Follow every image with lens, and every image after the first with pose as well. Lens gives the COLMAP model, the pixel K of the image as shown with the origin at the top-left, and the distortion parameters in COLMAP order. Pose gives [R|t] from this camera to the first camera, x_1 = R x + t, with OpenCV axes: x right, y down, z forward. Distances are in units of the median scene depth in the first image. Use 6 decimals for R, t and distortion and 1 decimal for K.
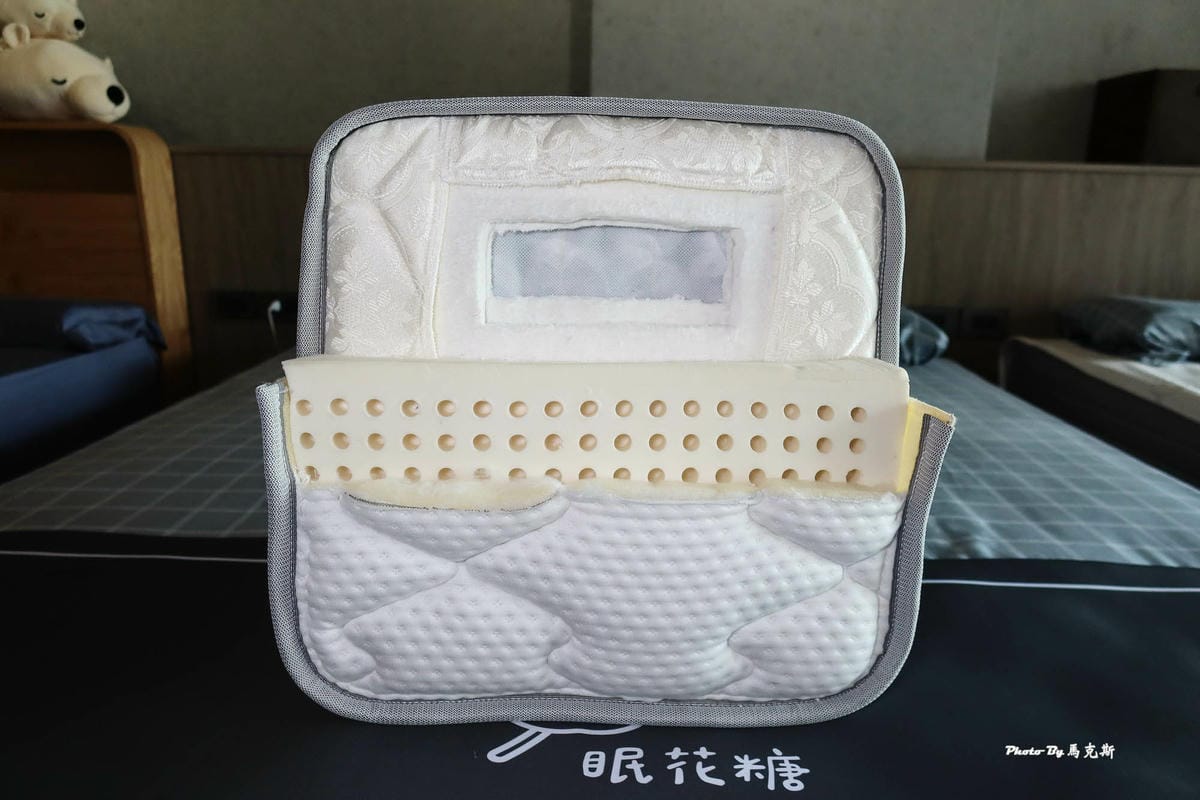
lens RADIAL K [[831.9, 0, 600.0], [0, 831.9, 400.0], [0, 0, 1]] dist [-0.001724, 0.000541]
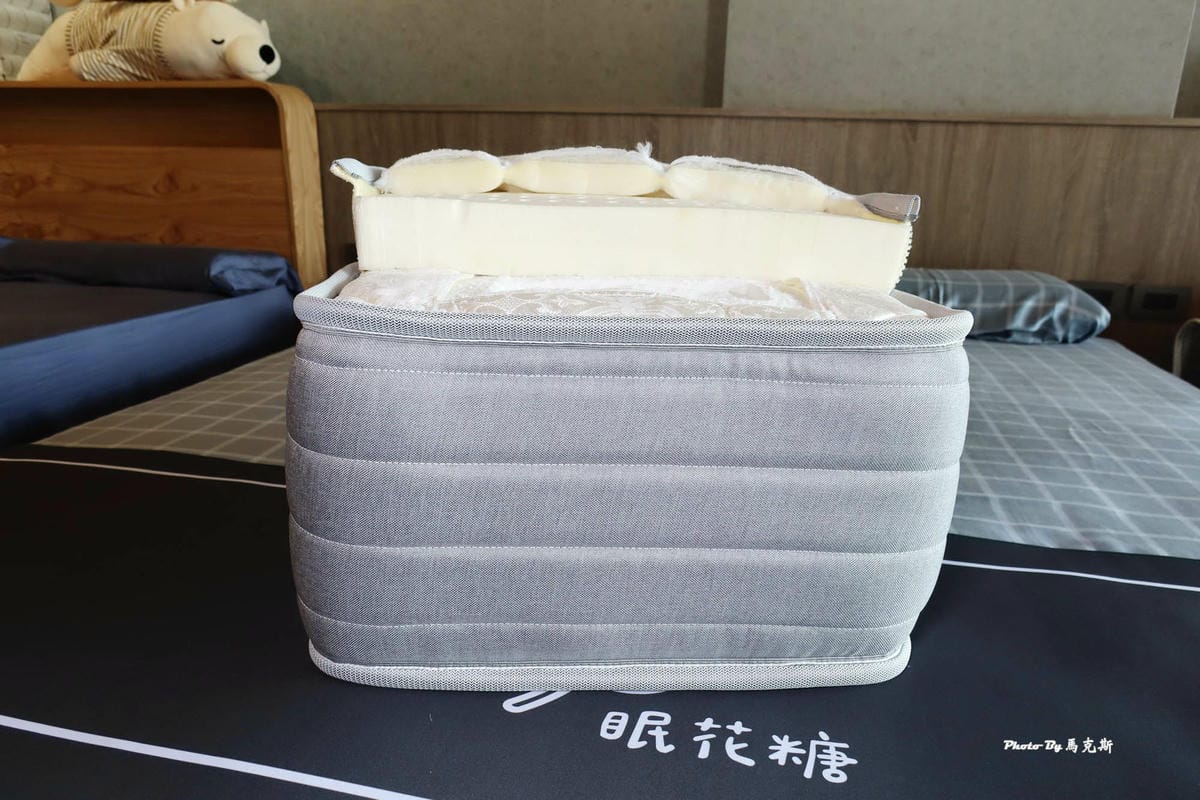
lens RADIAL K [[830.1, 0, 600.0], [0, 830.1, 400.0], [0, 0, 1]] dist [0.000818, -0.022837]
pose [[0.984823, 0.053986, -0.164954, 0.105421], [-0.048742, 0.998174, 0.035676, 0.045064], [0.166579, -0.027095, 0.985656, 0.099798]]
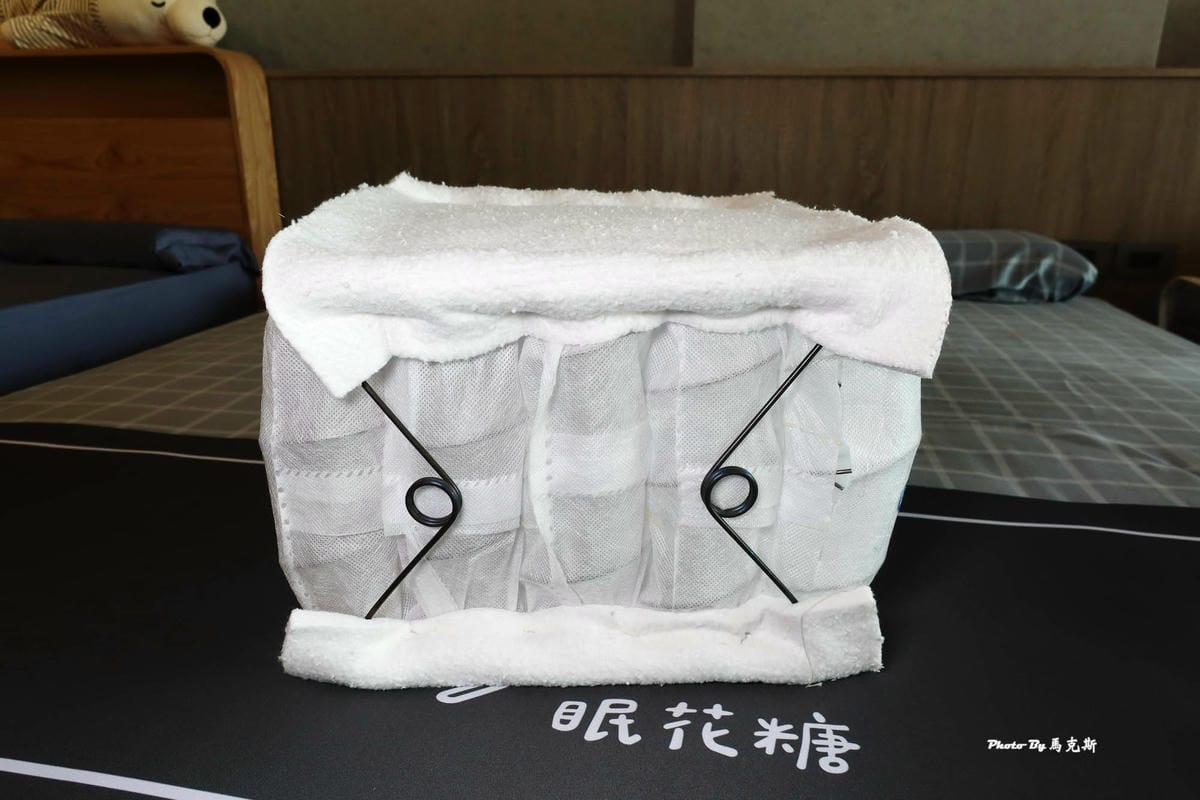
lens RADIAL K [[830.1, 0, 600.0], [0, 830.1, 400.0], [0, 0, 1]] dist [0.000818, -0.022837]
pose [[0.989563, 0.032011, -0.140504, 0.115092], [-0.024954, 0.998351, 0.051706, 0.104890], [0.141927, -0.047660, 0.988729, 0.252194]]
